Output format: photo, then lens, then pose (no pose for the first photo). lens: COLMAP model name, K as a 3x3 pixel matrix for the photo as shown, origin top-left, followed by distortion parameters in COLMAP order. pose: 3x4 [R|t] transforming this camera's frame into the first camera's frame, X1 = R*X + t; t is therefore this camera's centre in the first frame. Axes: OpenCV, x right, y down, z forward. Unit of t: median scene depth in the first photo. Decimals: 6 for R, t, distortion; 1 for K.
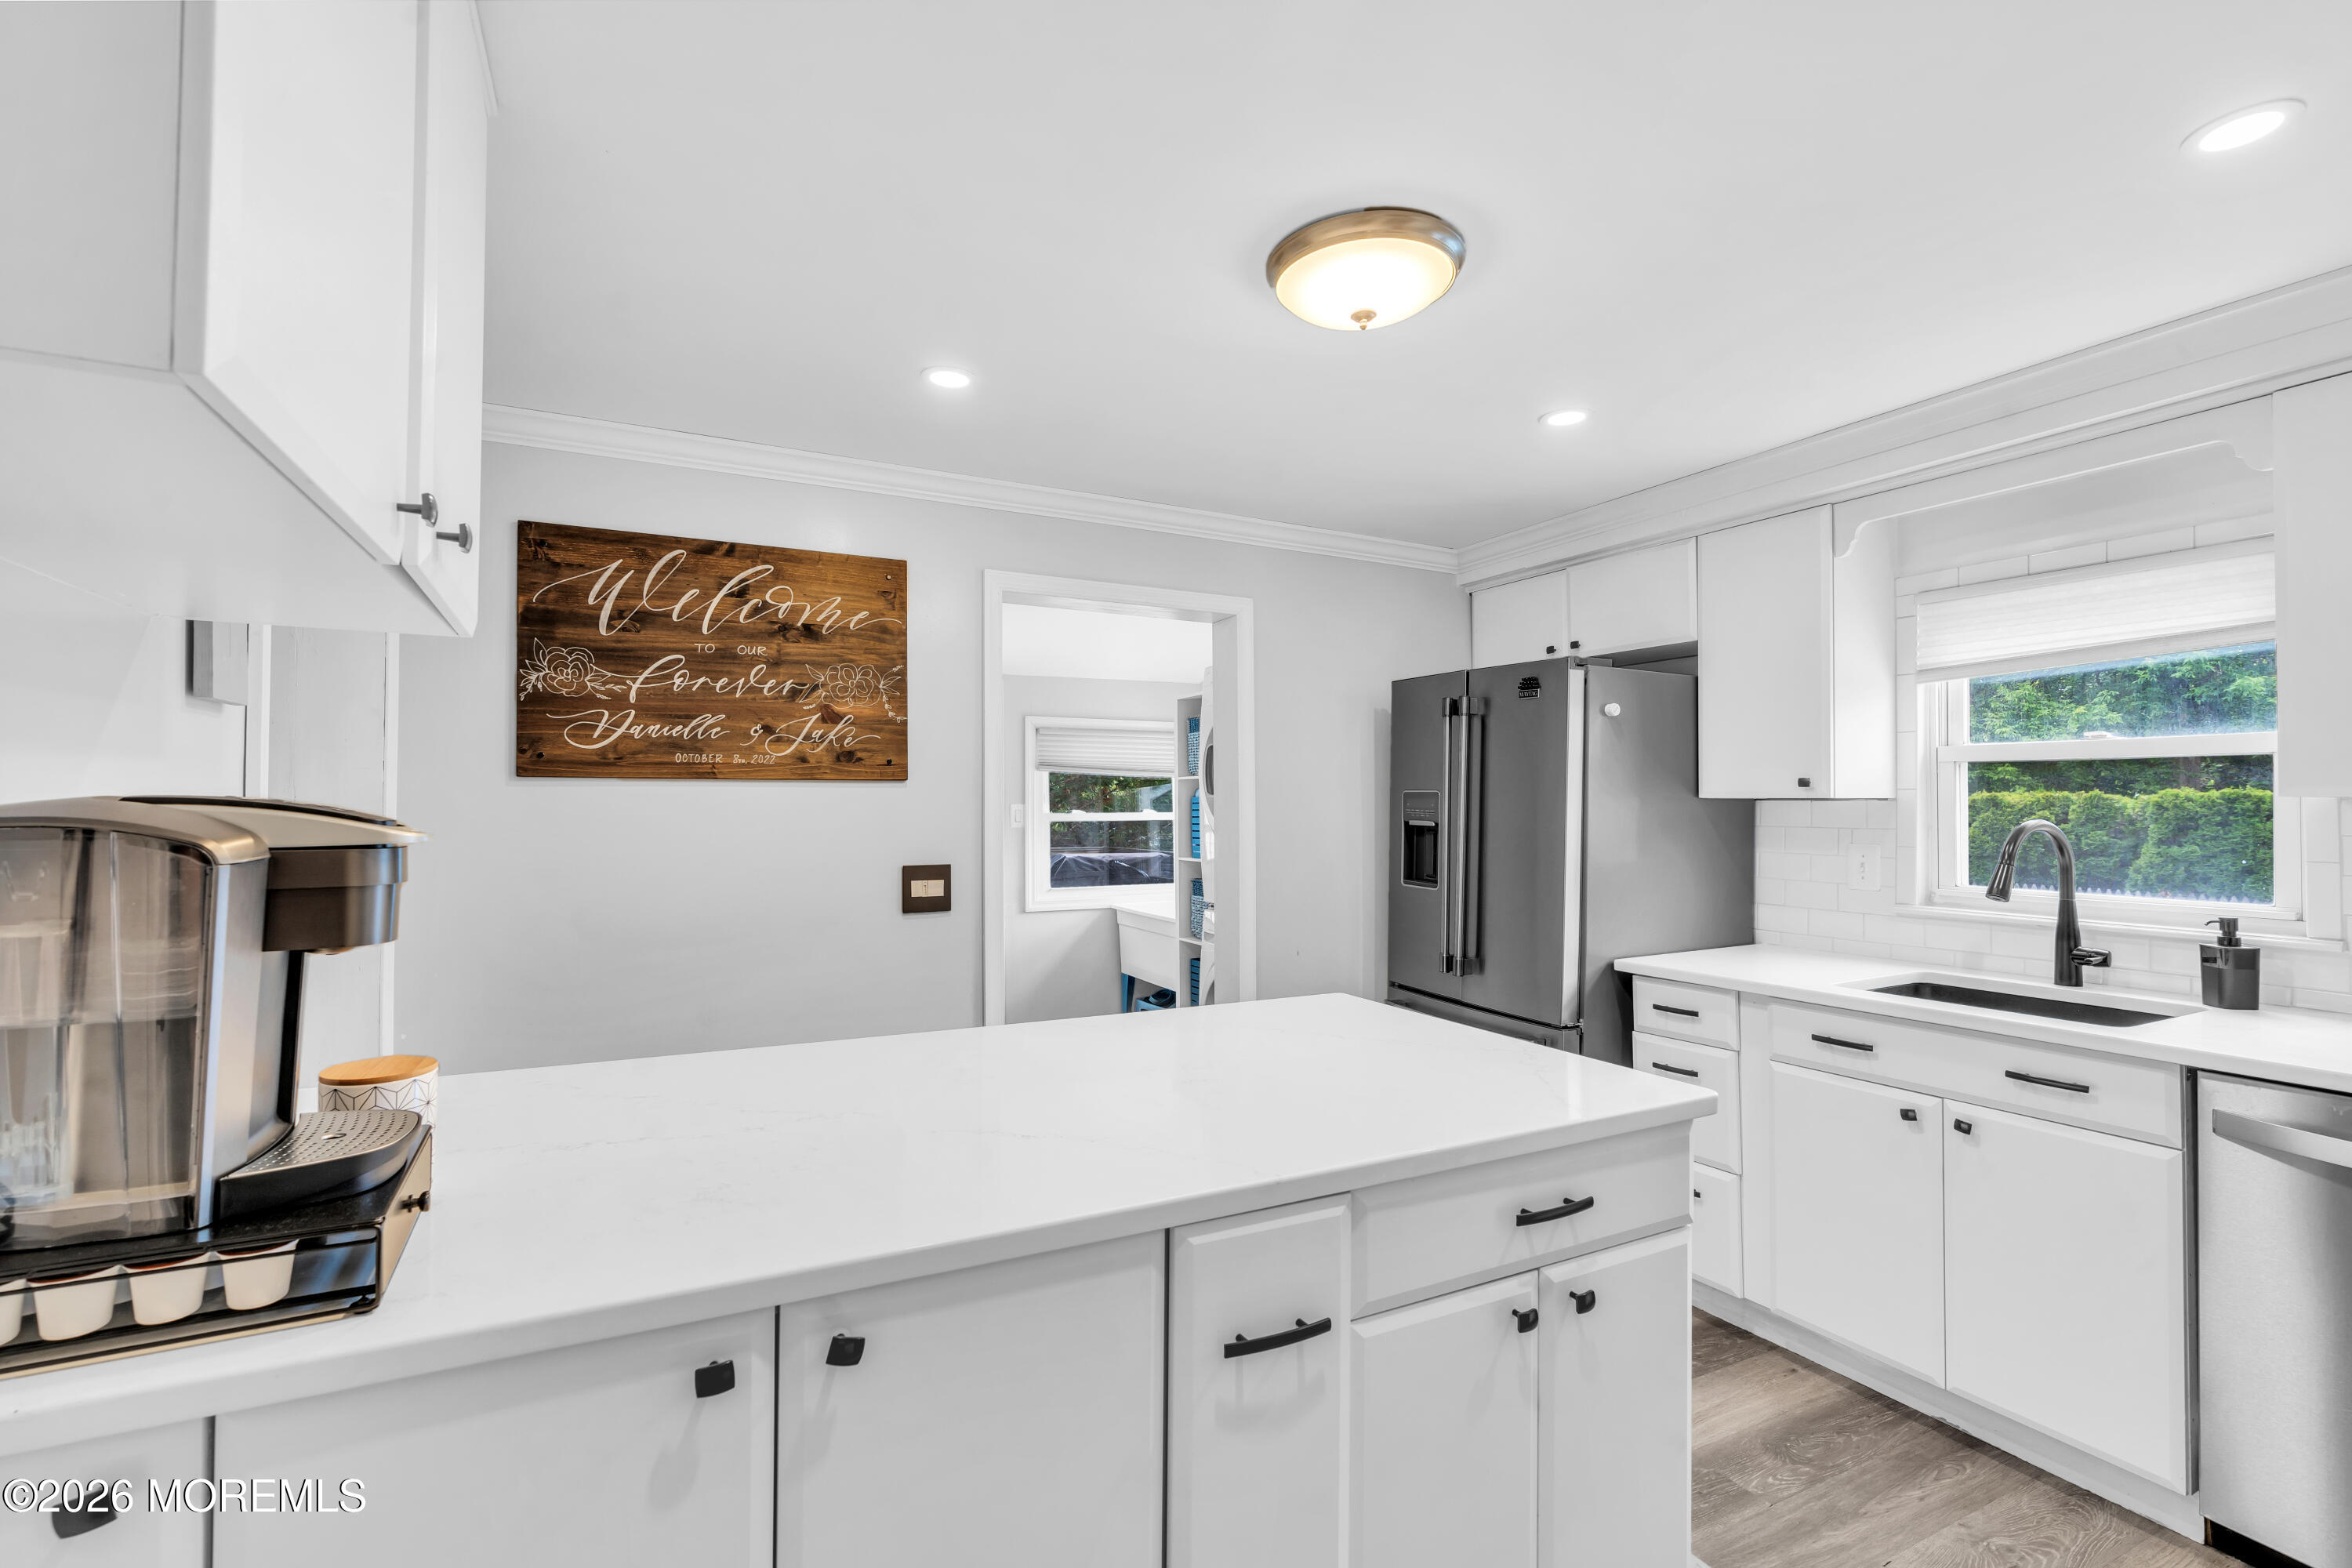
lens RADIAL K [[1041.7, 0, 1176.0], [0, 1041.7, 784.0], [0, 0, 1]] dist [-0.016809, 0.004777]
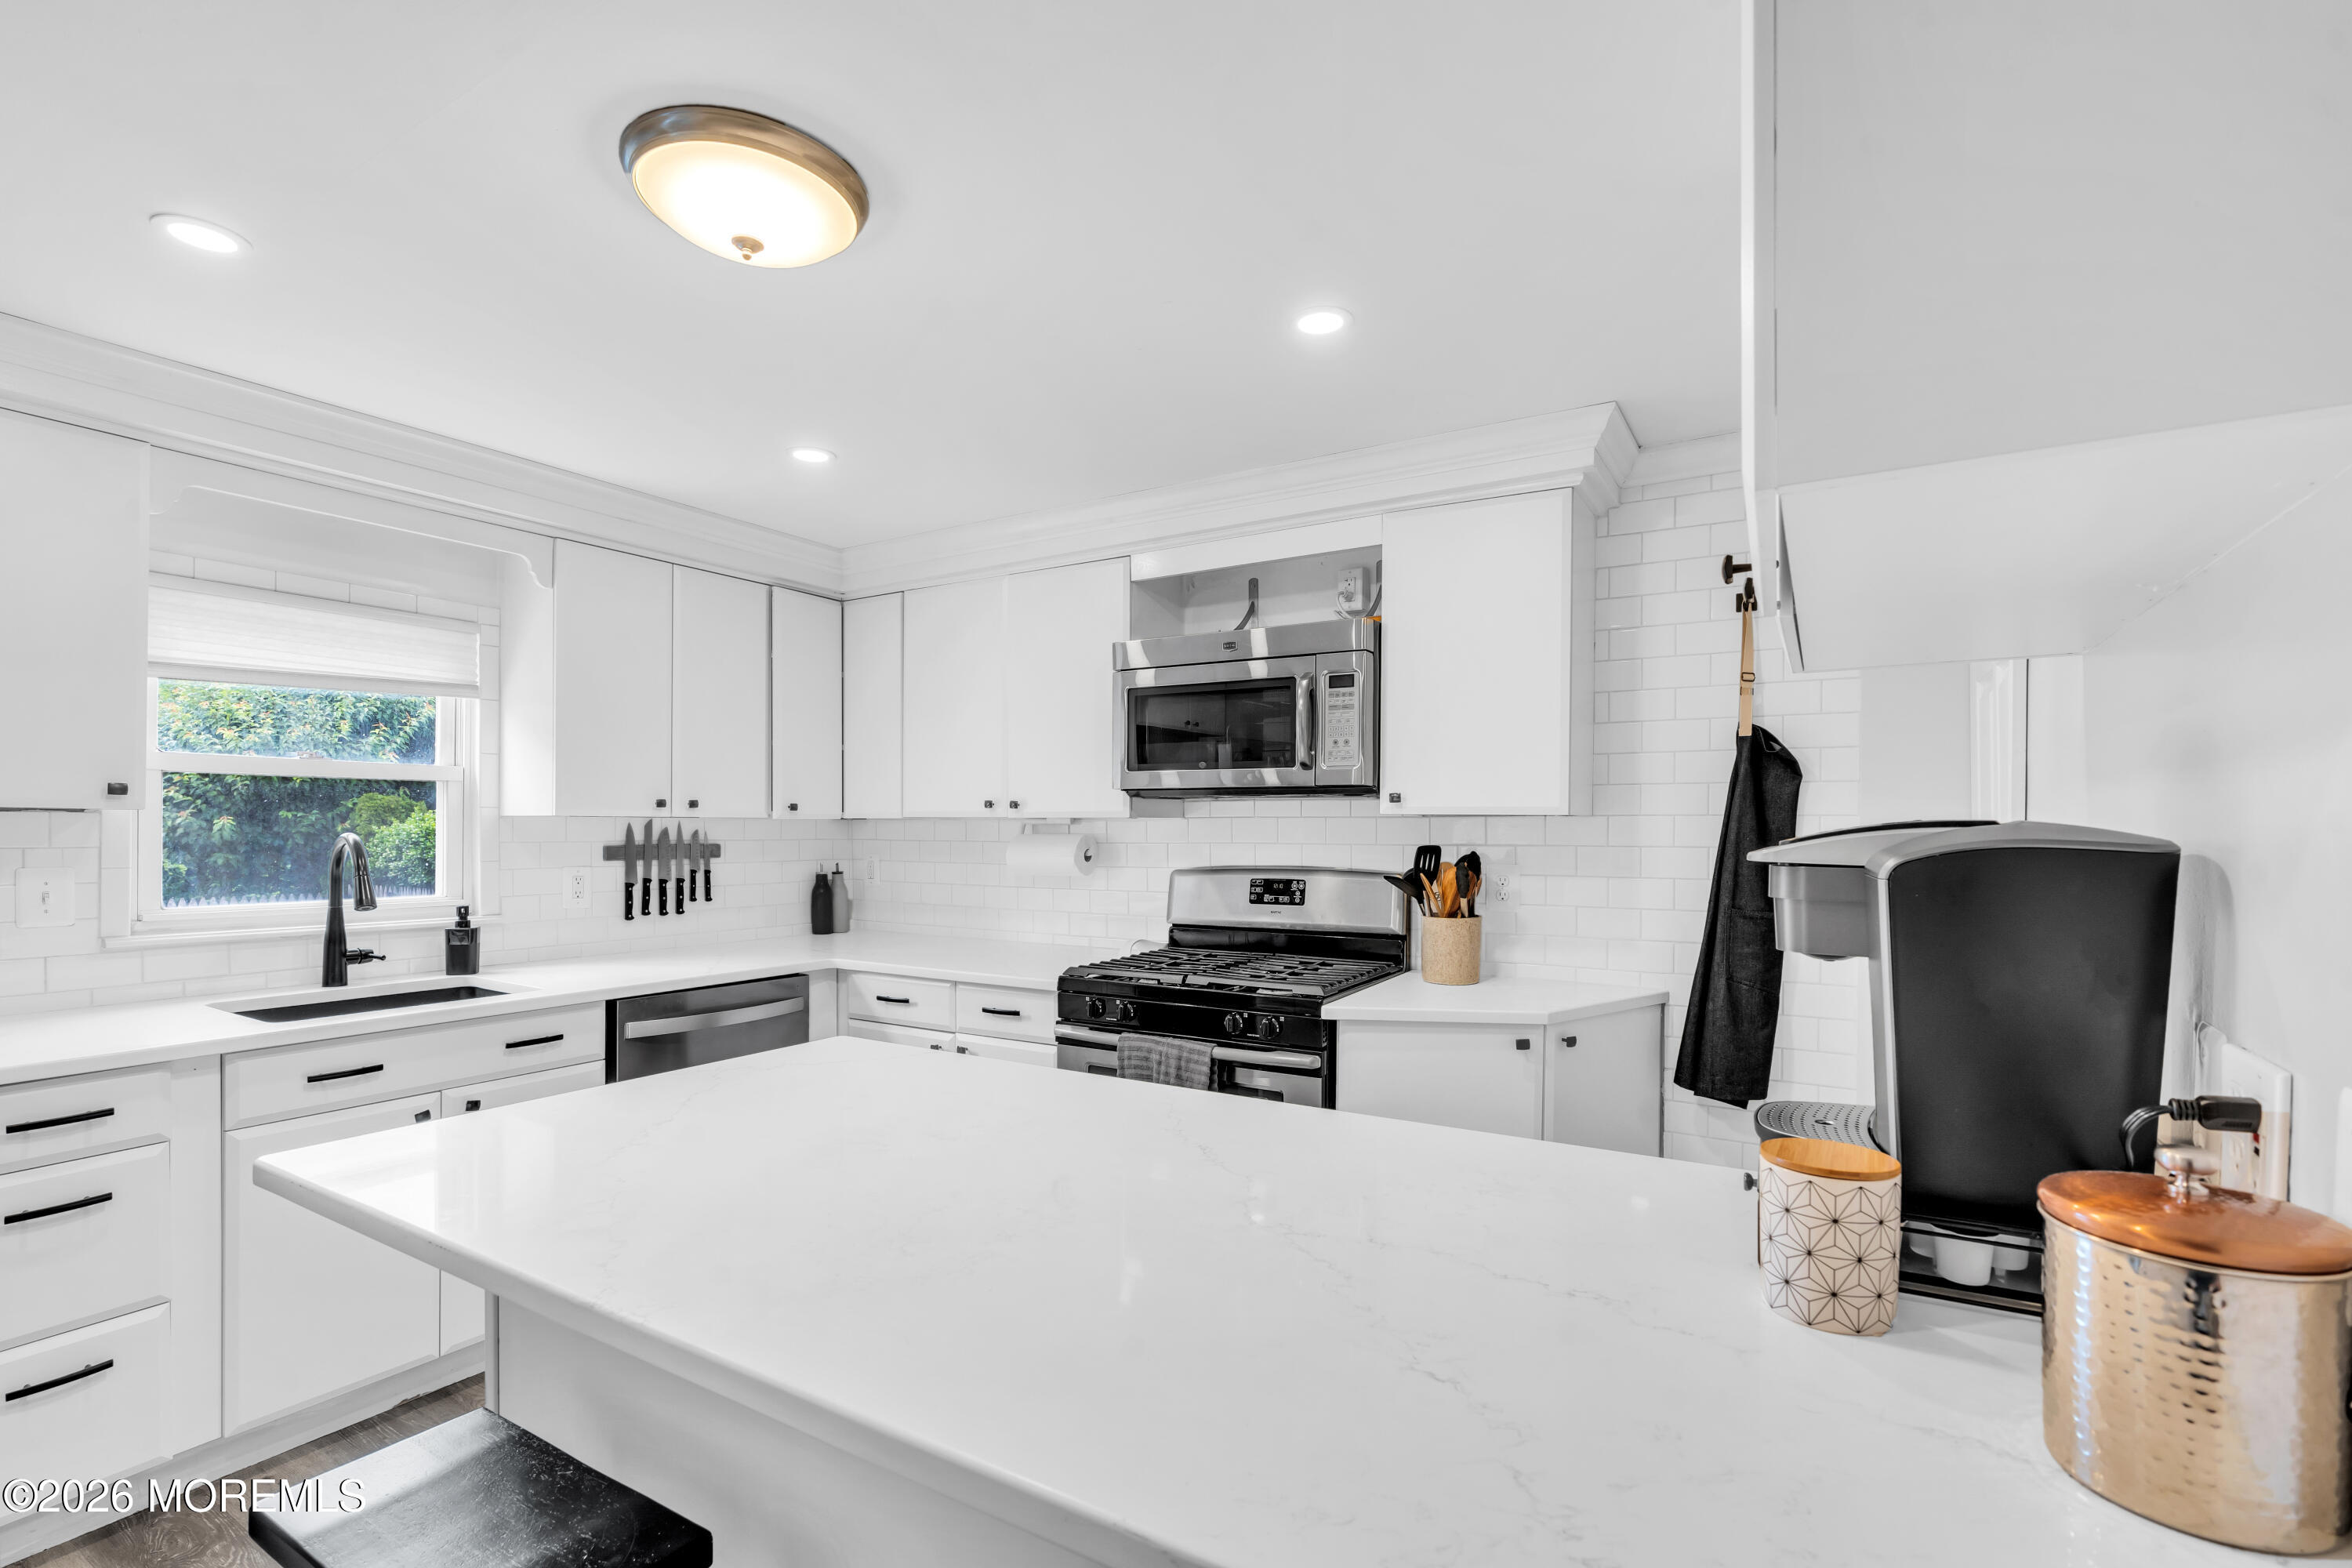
lens RADIAL K [[1061.1, 0, 1170.2], [0, 1061.1, 825.9], [0, 0, 1]] dist [-0.004904, 0.001336]
pose [[-0.519622, -0.003564, 0.854389, -0.473477], [-0.024494, 0.999642, -0.010727, 0.015213], [-0.854045, -0.026502, -0.519524, 0.728013]]
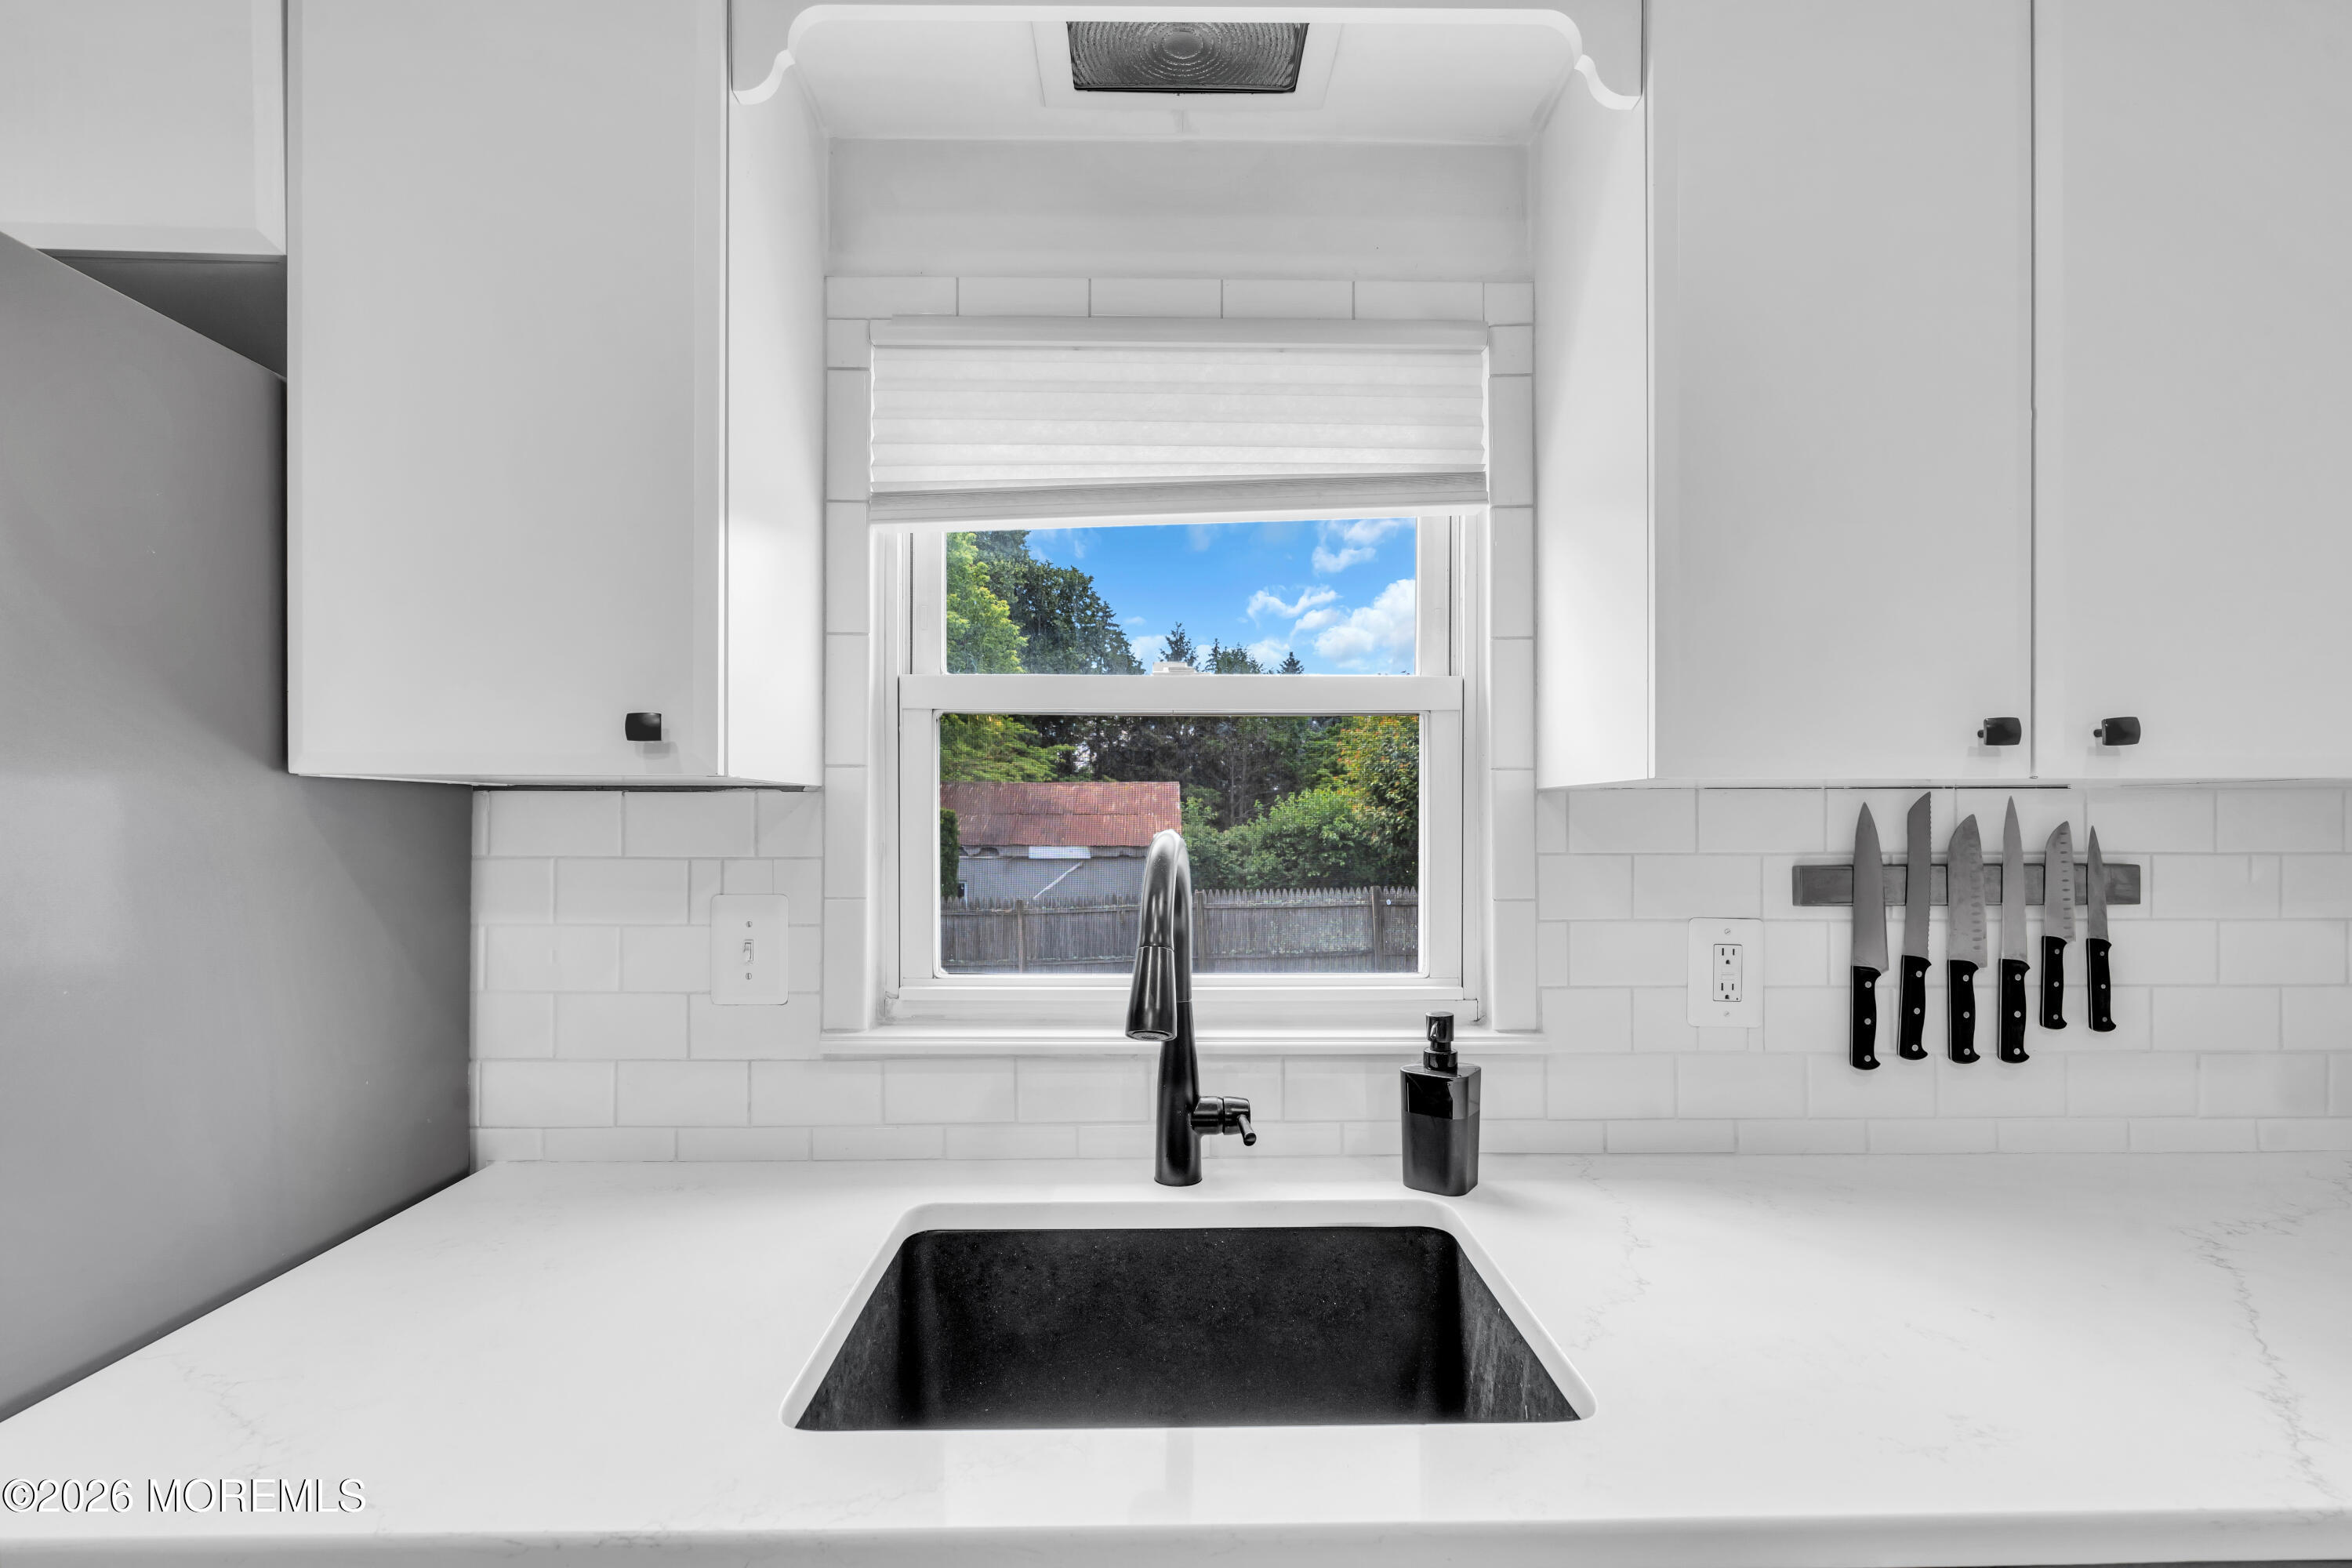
lens RADIAL K [[1061.1, 0, 1170.2], [0, 1061.1, 825.9], [0, 0, 1]] dist [-0.004904, 0.001336]
pose [[0.438516, -0.006583, 0.898699, 0.371076], [-0.017892, 0.999711, 0.016053, 0.021085], [-0.898545, -0.023119, 0.438271, 0.692835]]
